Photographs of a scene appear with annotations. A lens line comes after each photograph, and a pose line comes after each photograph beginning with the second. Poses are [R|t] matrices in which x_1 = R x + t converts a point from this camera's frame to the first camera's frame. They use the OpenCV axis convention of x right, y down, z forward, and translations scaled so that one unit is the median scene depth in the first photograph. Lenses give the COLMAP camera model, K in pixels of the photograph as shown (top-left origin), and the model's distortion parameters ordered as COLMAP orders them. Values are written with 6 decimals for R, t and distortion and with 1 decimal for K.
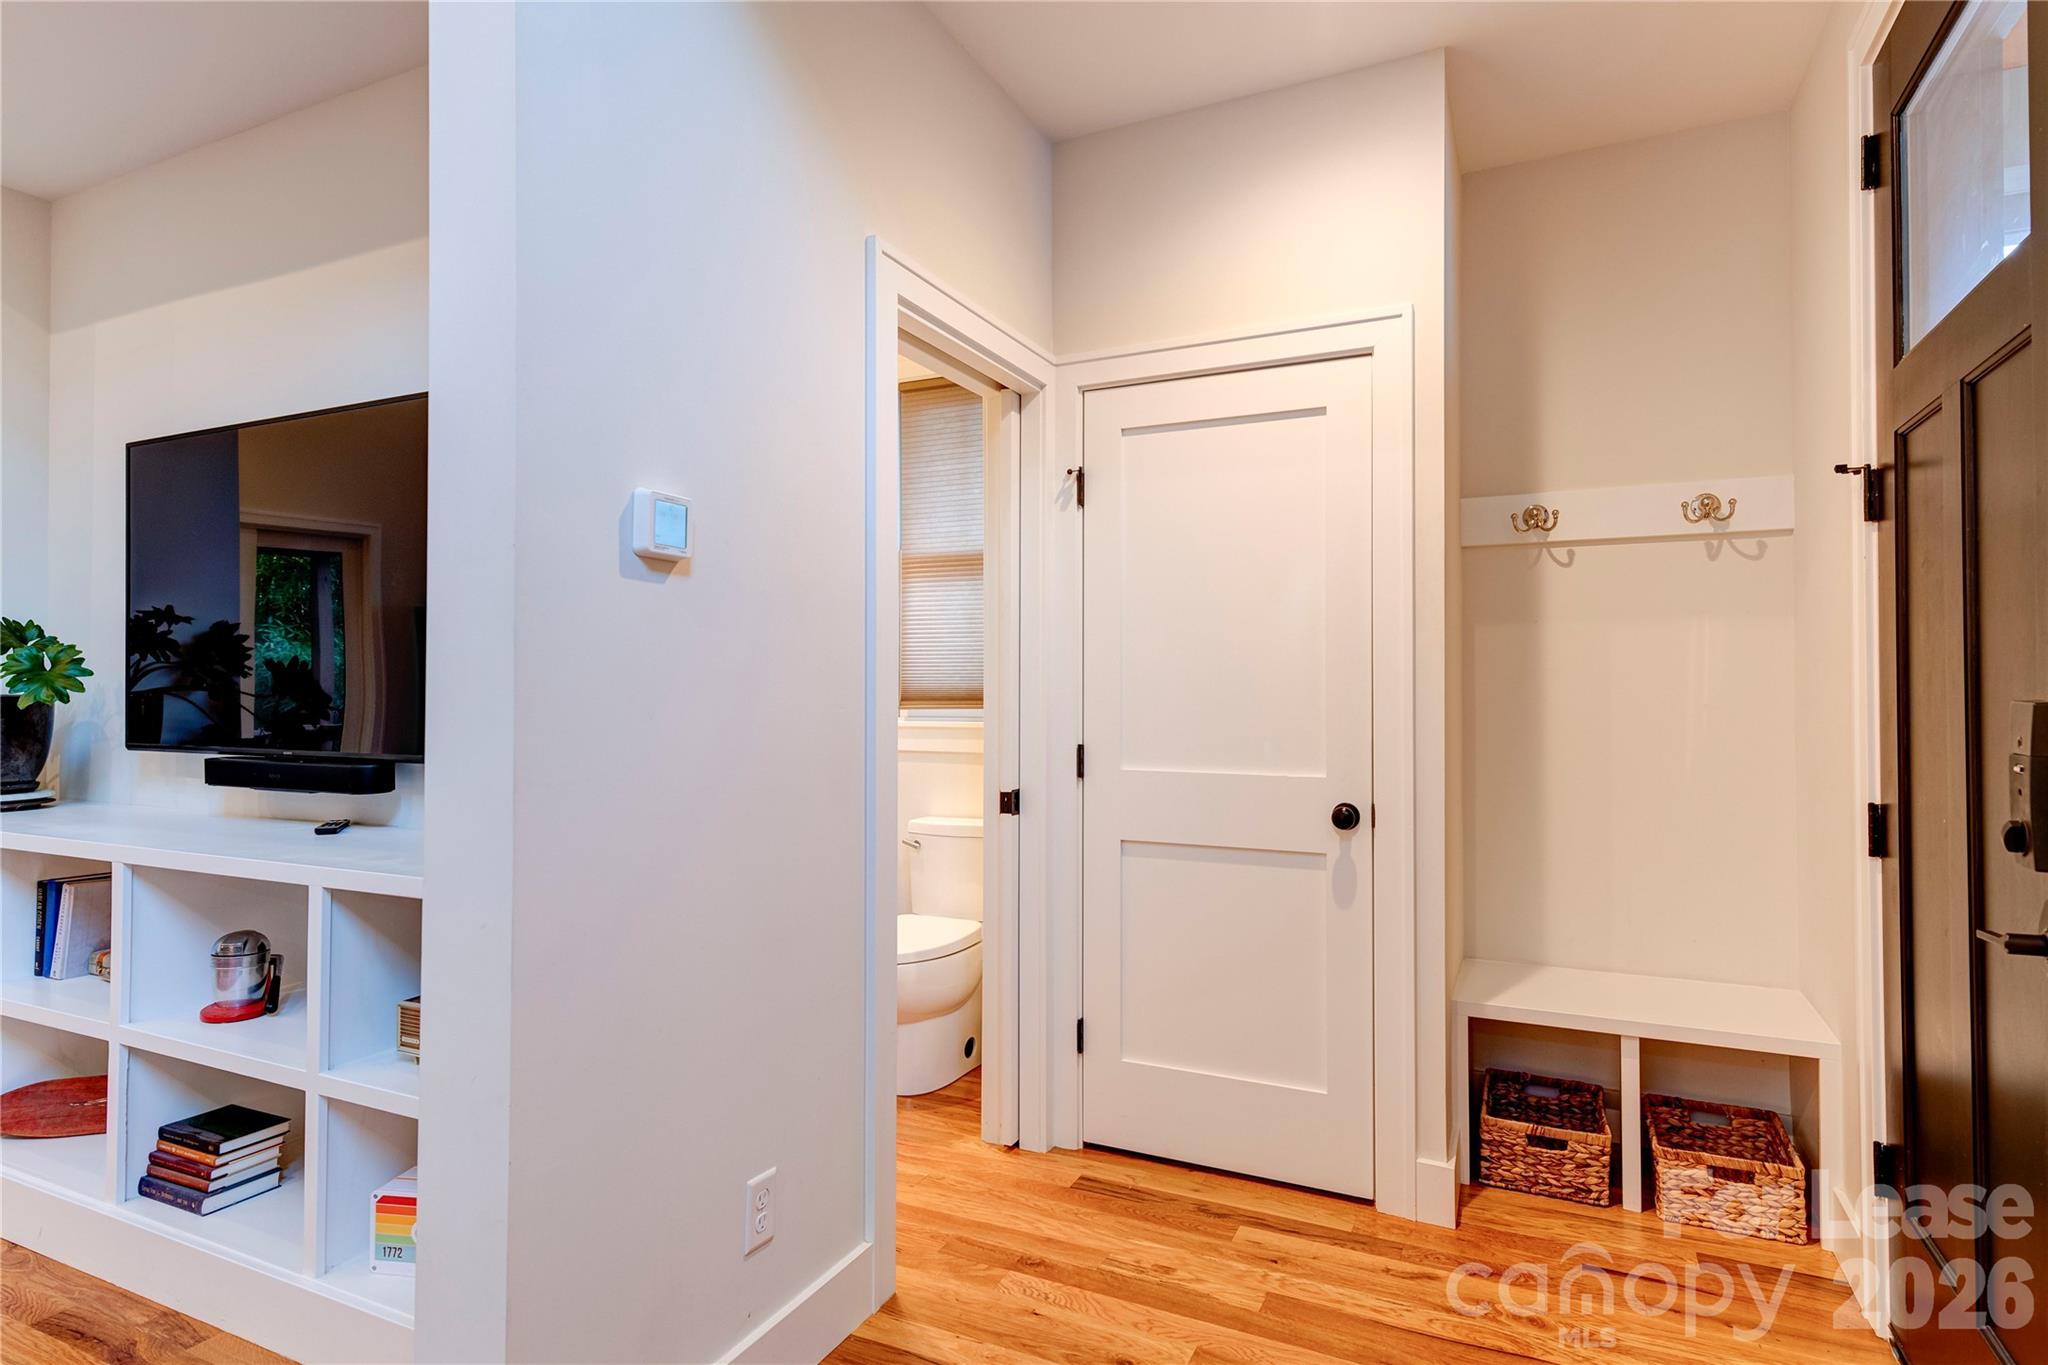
lens RADIAL K [[1119.5, 0, 1022.1], [0, 1119.5, 668.4], [0, 0, 1]] dist [0.005172, 0.000093]
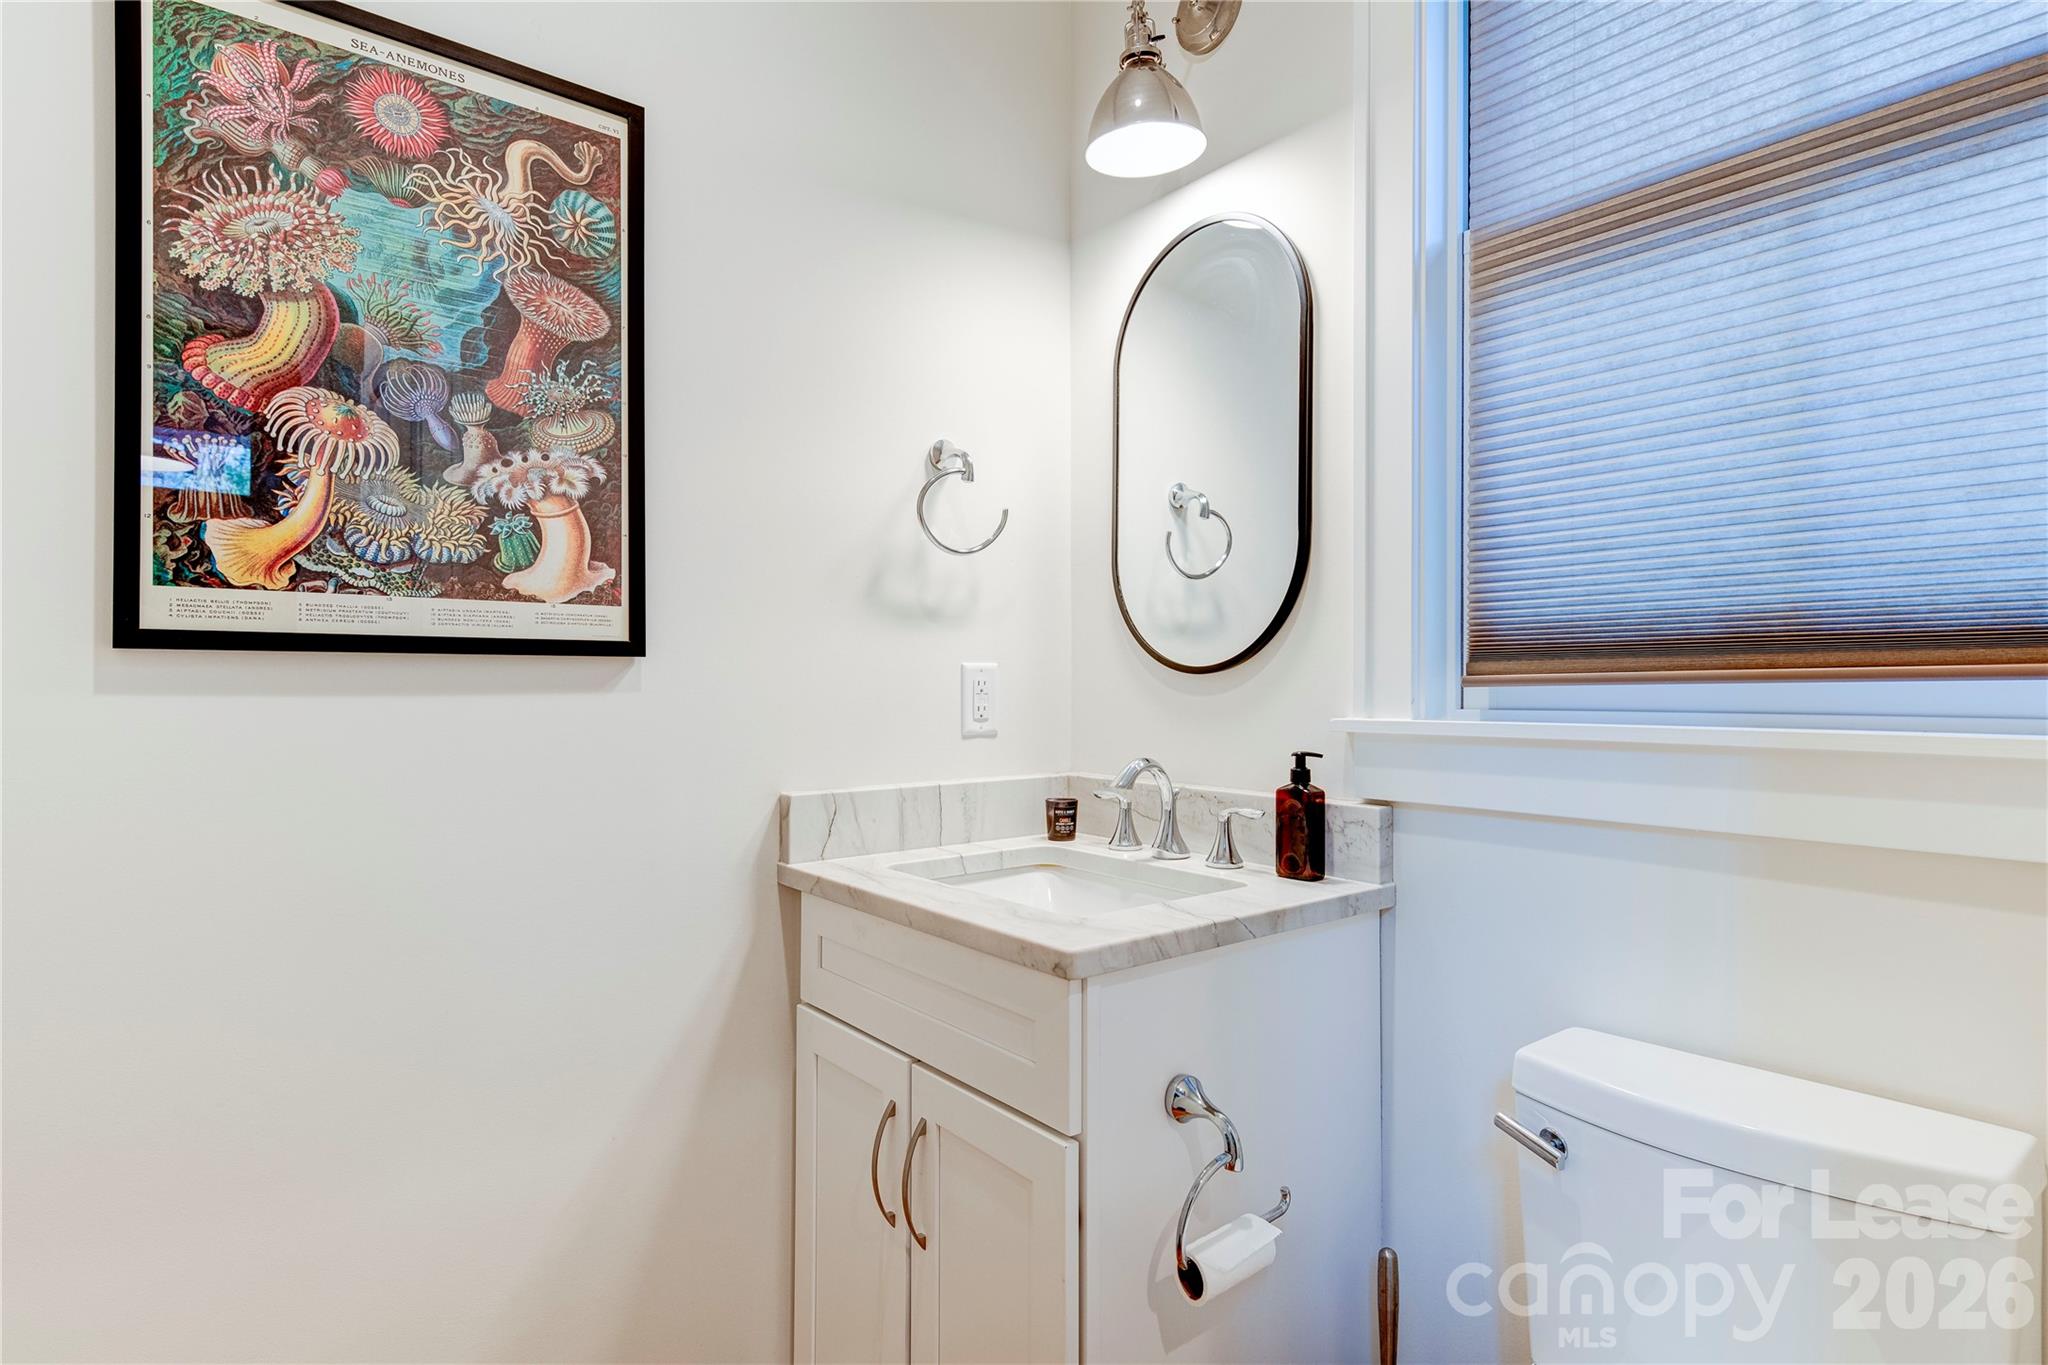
lens RADIAL K [[1060.5, 0, 1032.6], [0, 1060.5, 679.7], [0, 0, 1]] dist [0.015846, -0.000574]
pose [[0.907659, -0.002327, -0.419701, -0.093351], [0.008760, 0.999872, 0.013399, 0.029262], [0.419616, -0.015839, 0.907564, 0.653662]]
